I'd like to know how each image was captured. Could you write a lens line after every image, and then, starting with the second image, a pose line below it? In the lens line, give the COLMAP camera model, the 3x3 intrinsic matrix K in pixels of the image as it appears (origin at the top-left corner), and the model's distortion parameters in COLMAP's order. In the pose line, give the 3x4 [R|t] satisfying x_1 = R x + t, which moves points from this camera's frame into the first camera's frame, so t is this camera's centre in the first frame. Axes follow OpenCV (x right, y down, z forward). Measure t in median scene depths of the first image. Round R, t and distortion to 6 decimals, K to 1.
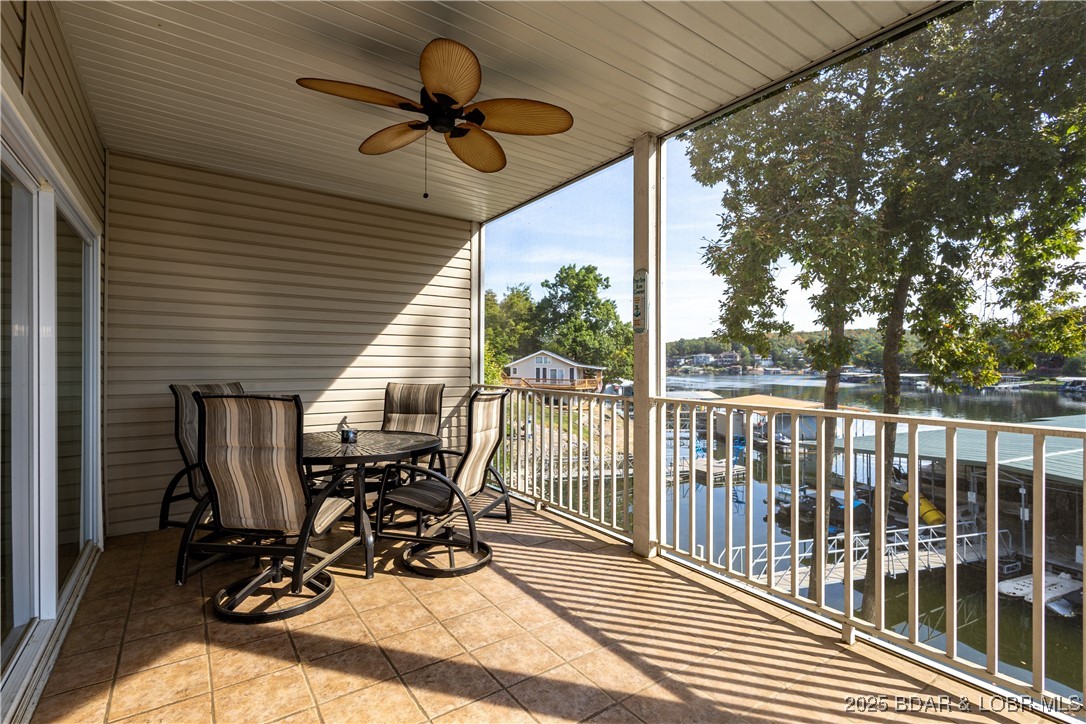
lens RADIAL K [[511.2, 0, 534.9], [0, 511.2, 363.5], [0, 0, 1]] dist [0.019918, -0.005438]
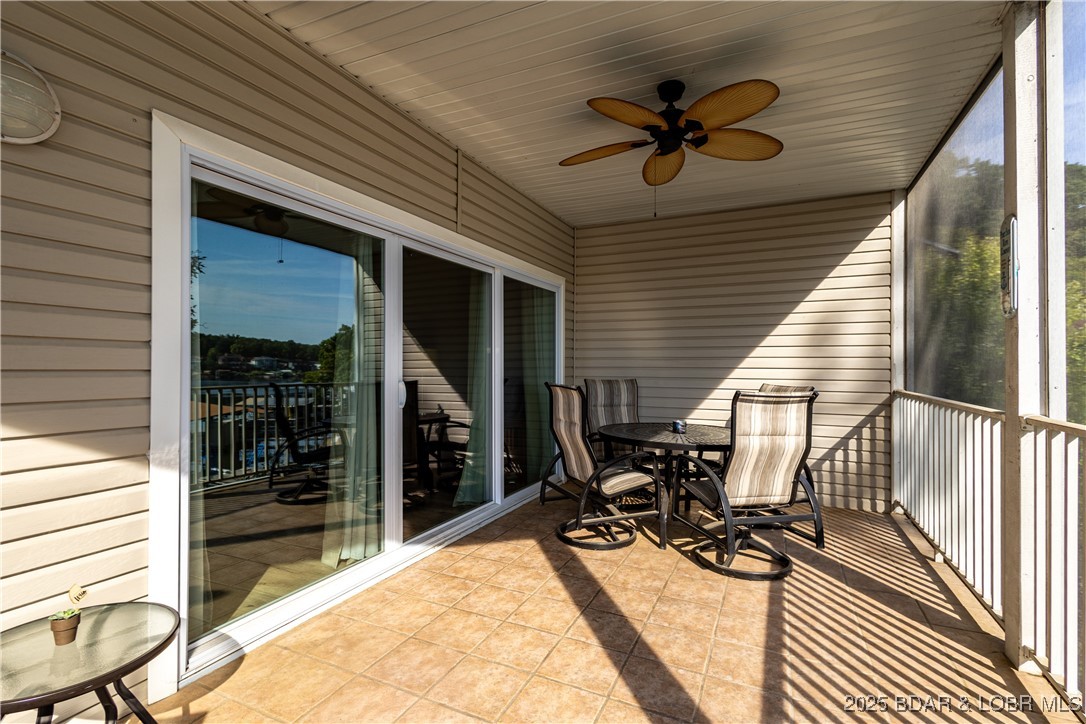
lens RADIAL K [[511.2, 0, 544.2], [0, 511.2, 364.5], [0, 0, 1]] dist [0.019918, -0.005438]
pose [[0.483749, -0.003081, -0.875201, 0.512765], [-0.002548, 0.999985, -0.004928, 0.007997], [0.875203, 0.004614, 0.483734, 0.185513]]
